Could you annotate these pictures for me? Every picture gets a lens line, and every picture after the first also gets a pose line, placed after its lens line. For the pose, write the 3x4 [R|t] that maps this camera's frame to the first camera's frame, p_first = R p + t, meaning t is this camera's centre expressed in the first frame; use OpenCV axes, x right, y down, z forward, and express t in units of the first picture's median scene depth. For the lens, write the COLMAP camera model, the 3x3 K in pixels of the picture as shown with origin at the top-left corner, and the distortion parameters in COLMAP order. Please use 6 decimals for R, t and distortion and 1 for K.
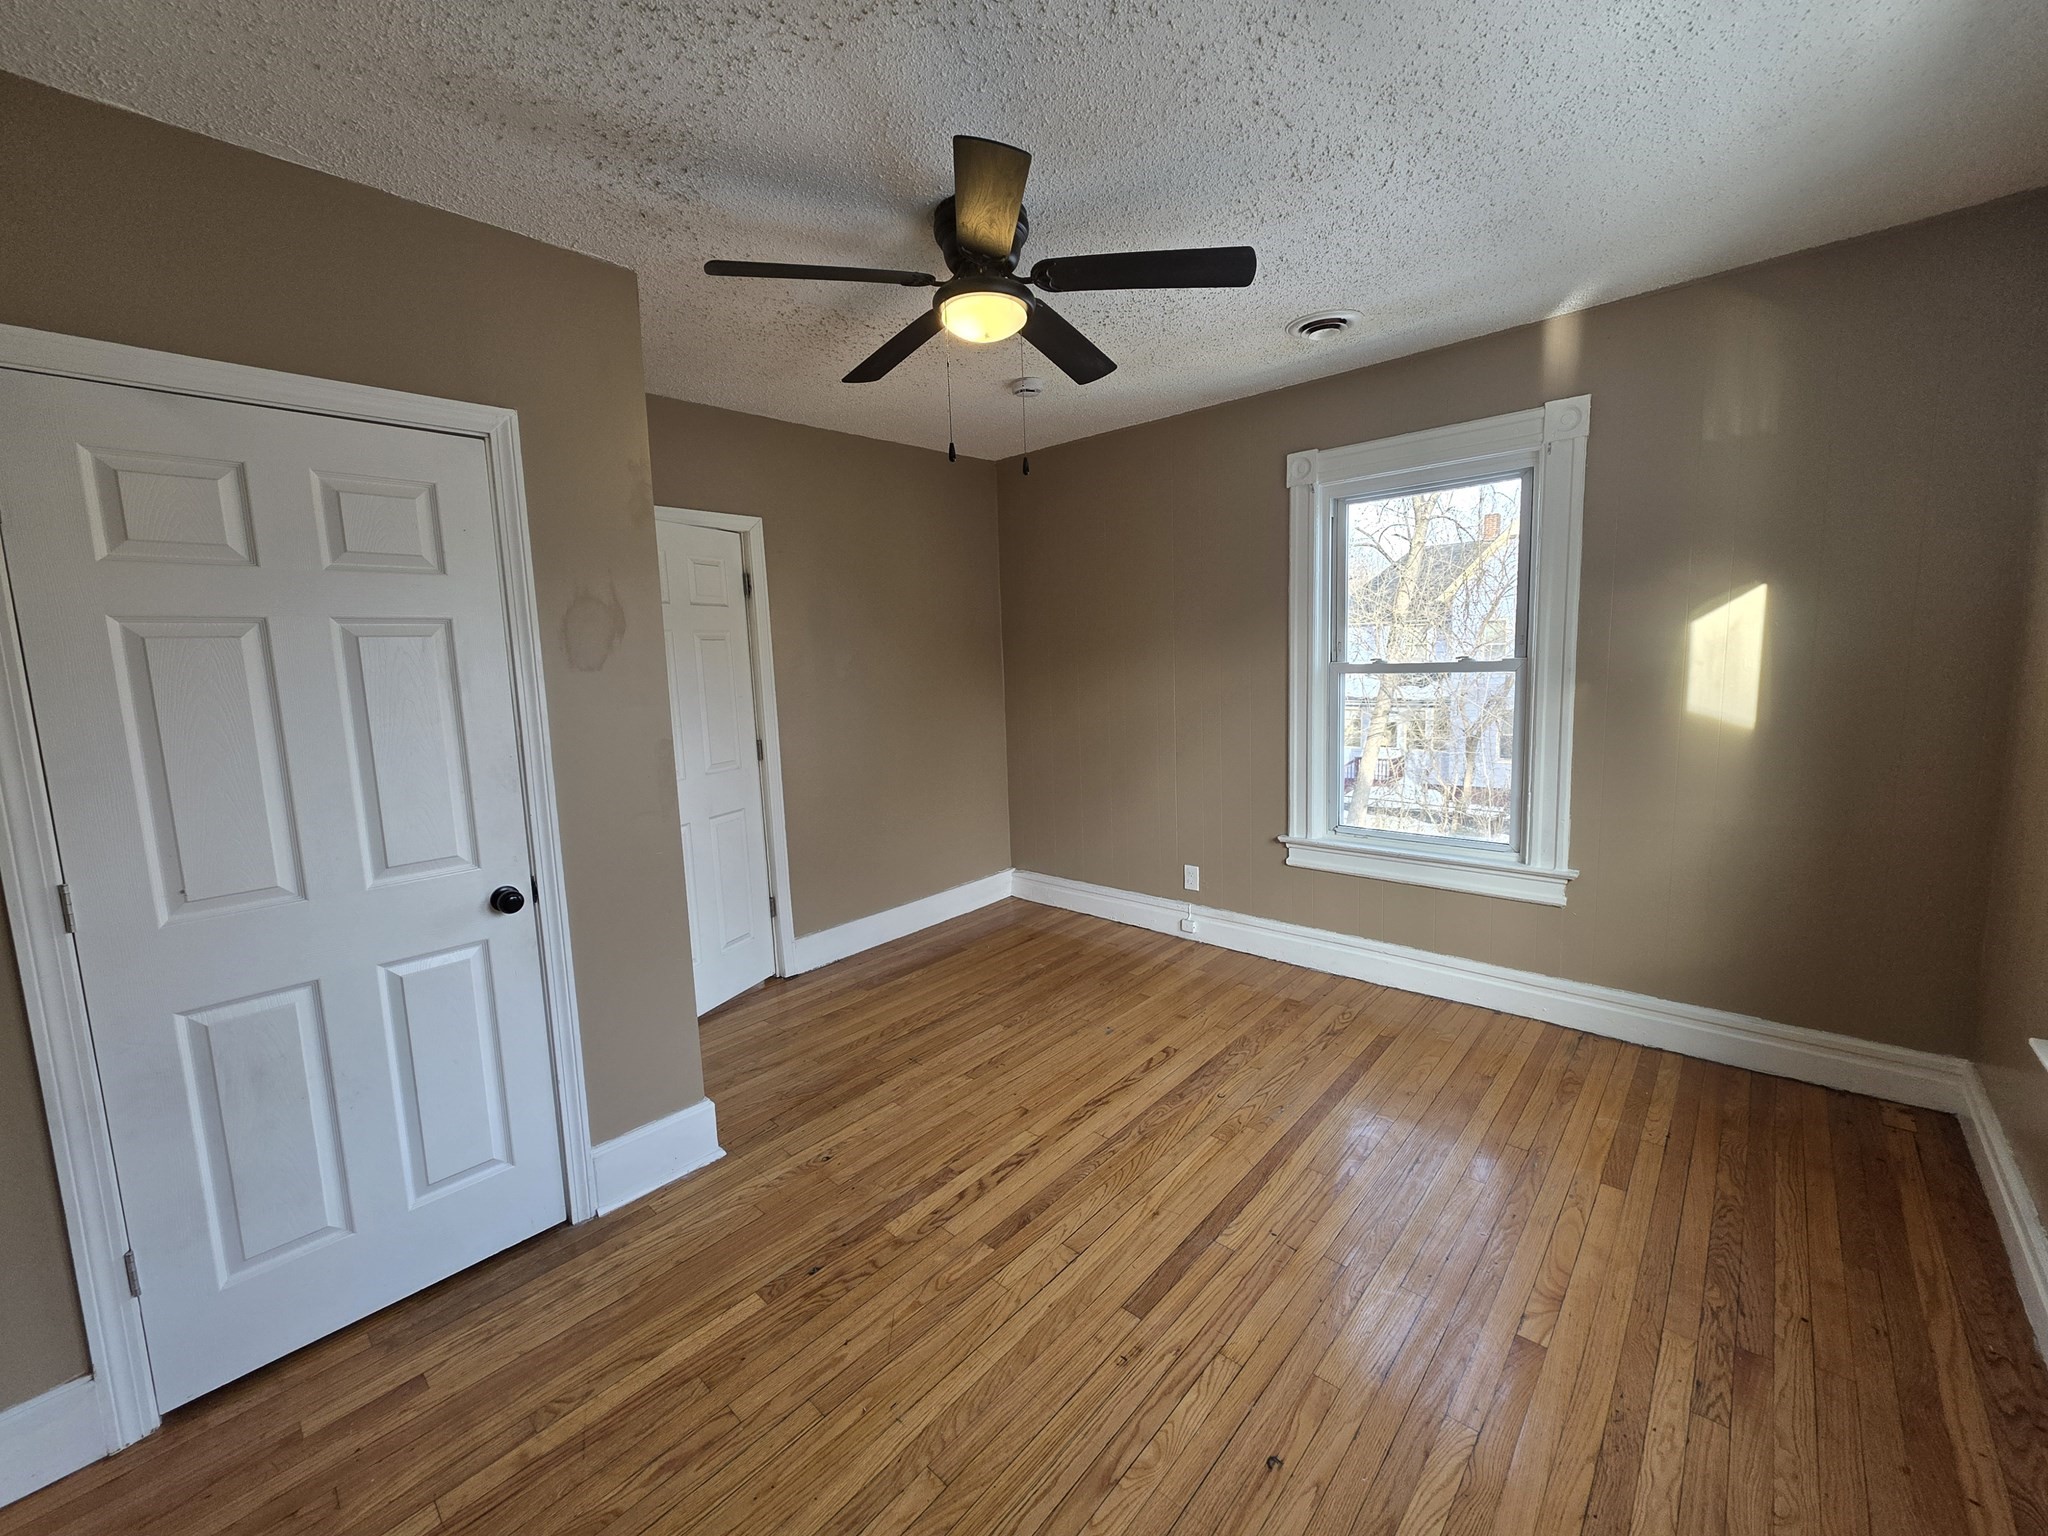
lens RADIAL K [[817.4, 0, 1015.7], [0, 817.4, 754.4], [0, 0, 1]] dist [0.001052, -0.000183]
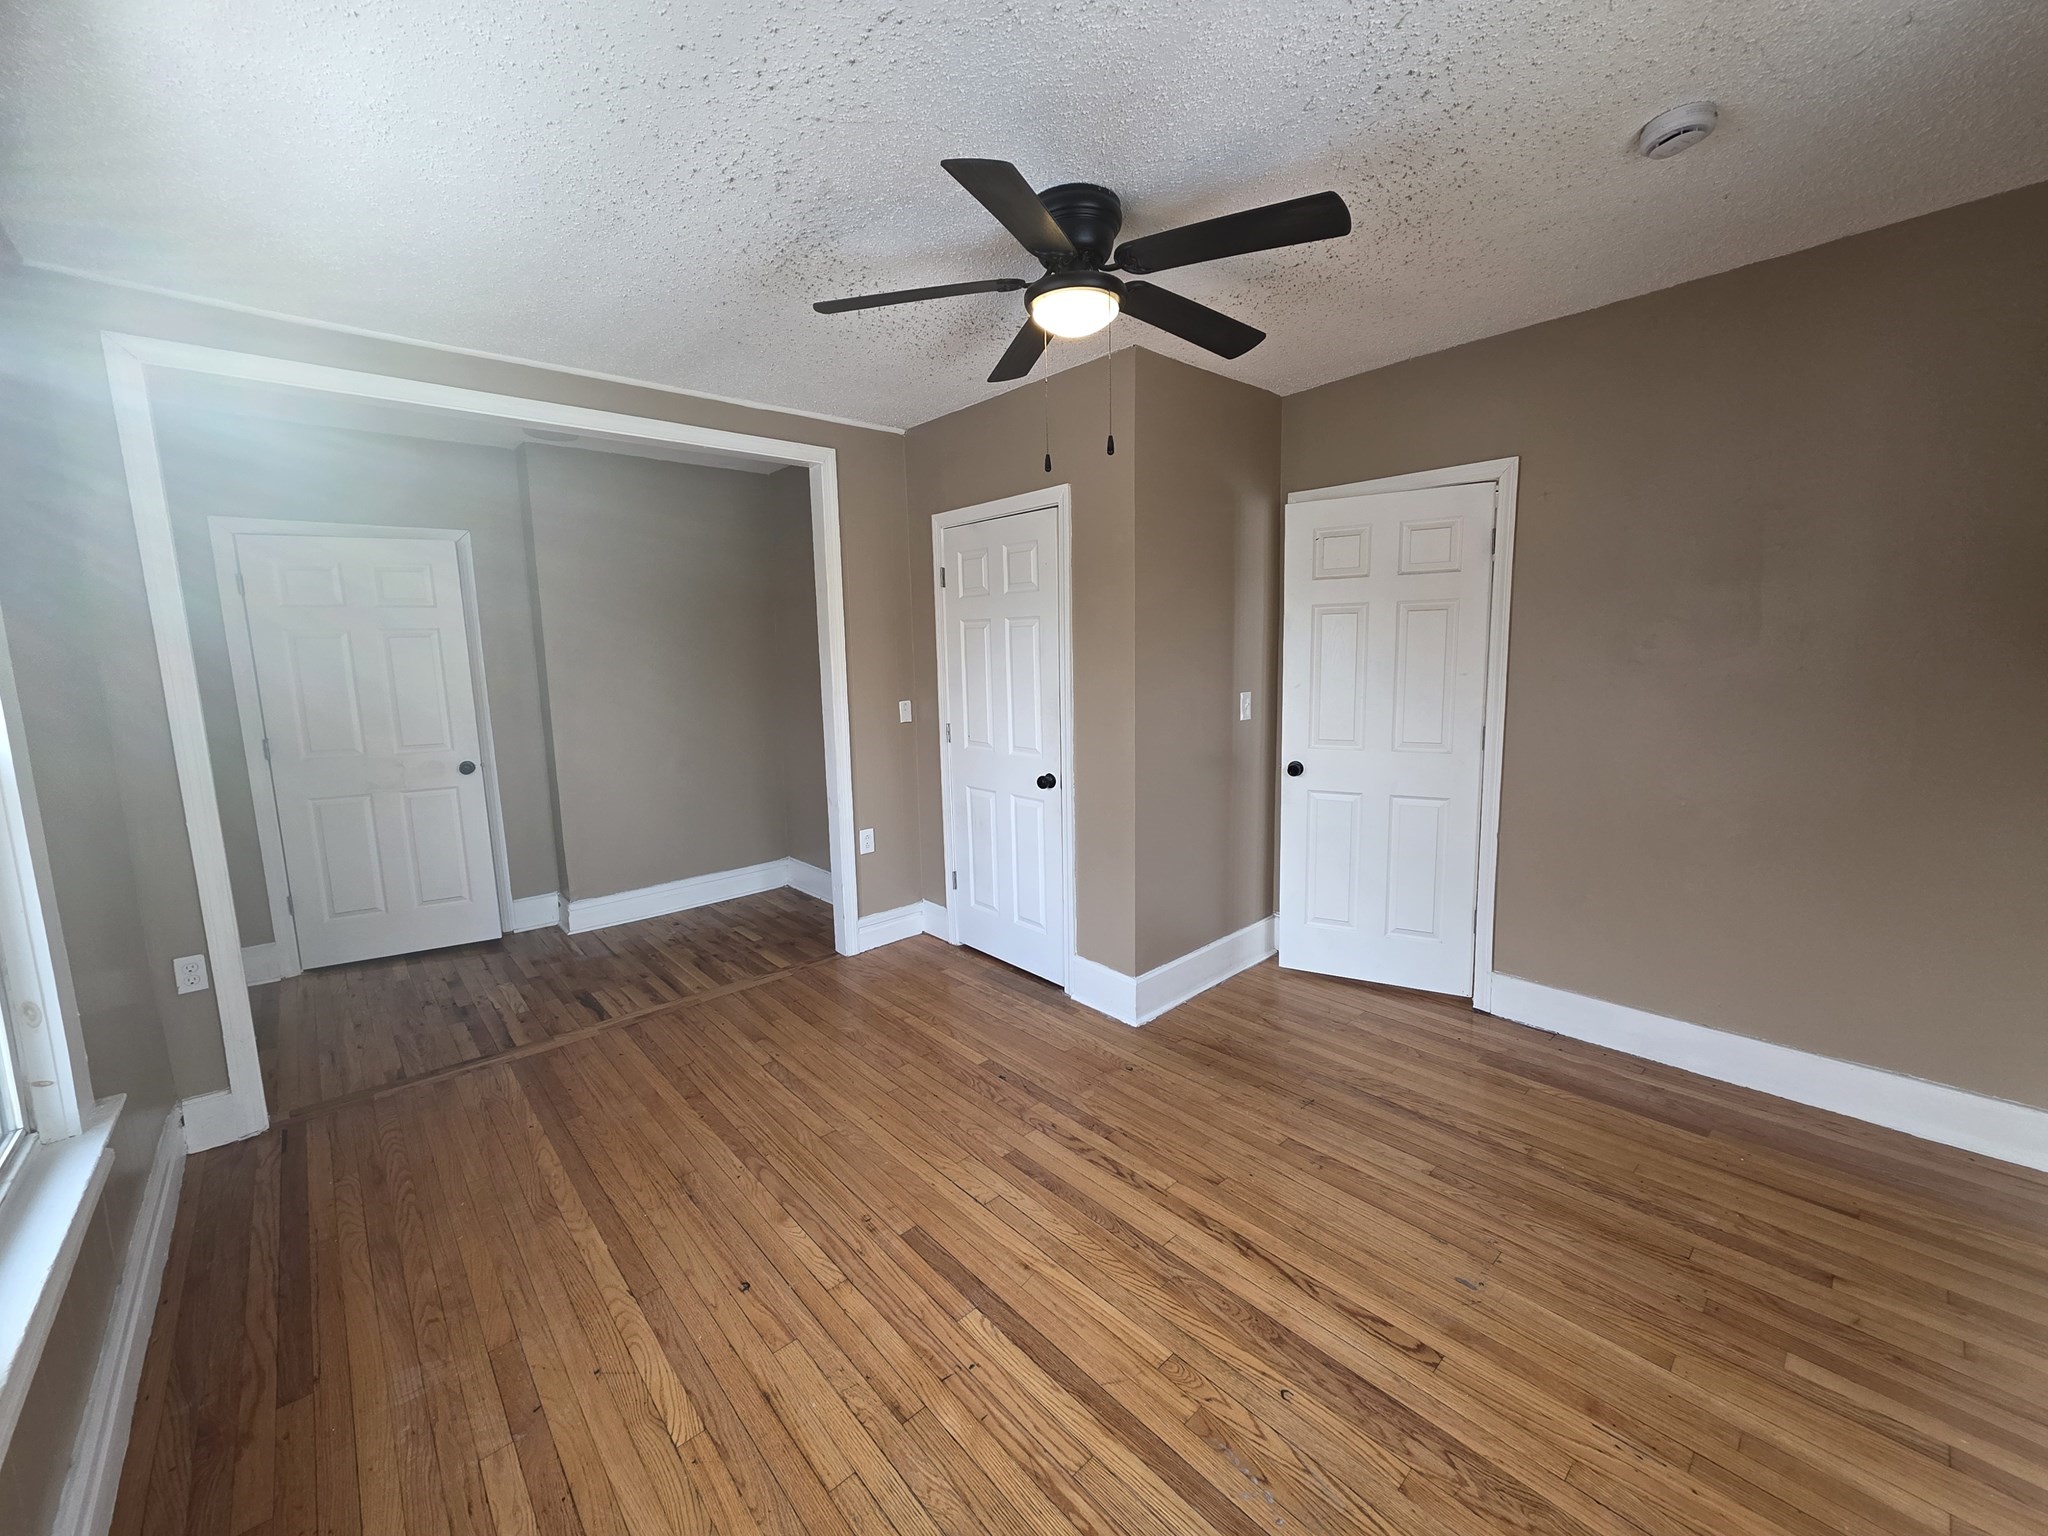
lens RADIAL K [[817.4, 0, 1015.7], [0, 817.4, 754.4], [0, 0, 1]] dist [0.001052, -0.000183]
pose [[-0.098342, 0.176776, -0.979326, 0.933536], [-0.092304, 0.978233, 0.185847, -0.166614], [0.990863, 0.108673, -0.079885, 0.958229]]
